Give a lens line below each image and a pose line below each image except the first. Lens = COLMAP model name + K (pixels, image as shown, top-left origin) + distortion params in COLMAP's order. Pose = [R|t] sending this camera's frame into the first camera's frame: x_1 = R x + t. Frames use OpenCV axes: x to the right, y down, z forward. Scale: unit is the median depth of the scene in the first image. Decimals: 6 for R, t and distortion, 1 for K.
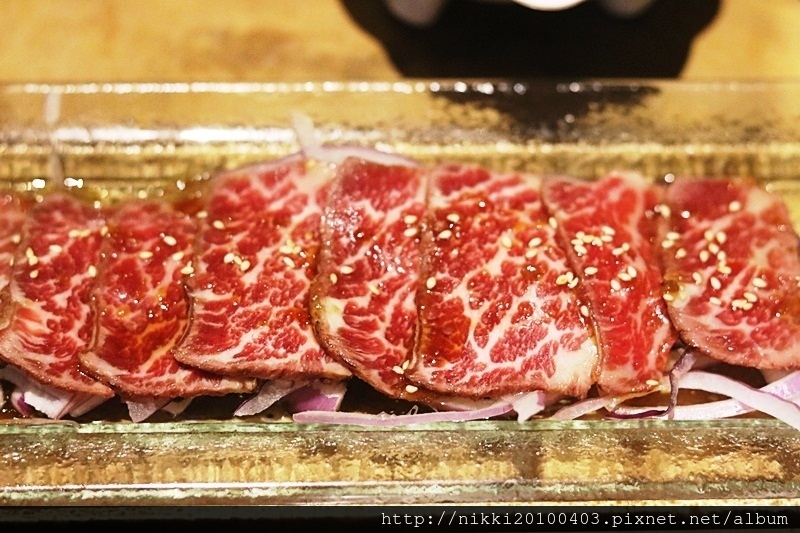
lens RADIAL K [[2025.6, 0, 400.0], [0, 2025.6, 266.5], [0, 0, 1]] dist [-0.145396, -0.140832]
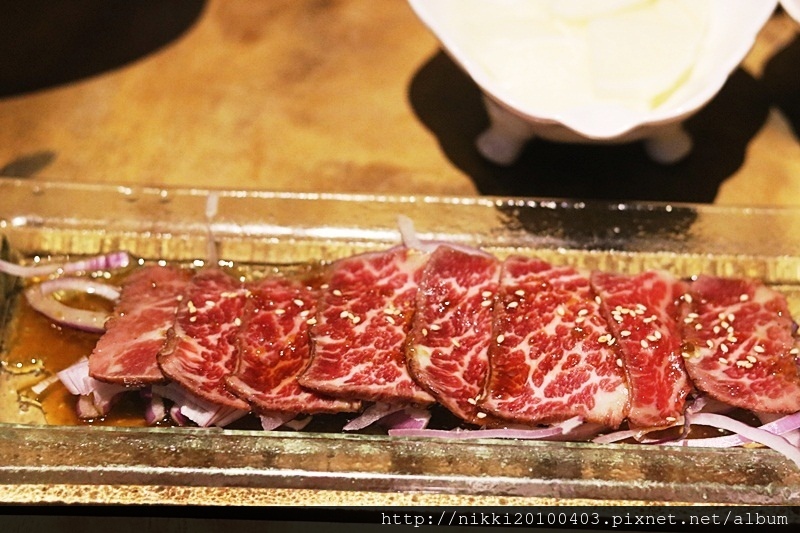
lens RADIAL K [[2025.6, 0, 400.0], [0, 2025.6, 266.5], [0, 0, 1]] dist [-0.145396, -0.140832]
pose [[0.997762, 0.032189, -0.058610, 0.025584], [-0.041030, 0.986823, -0.156515, 0.166597], [0.052799, 0.158569, 0.985935, -0.275237]]
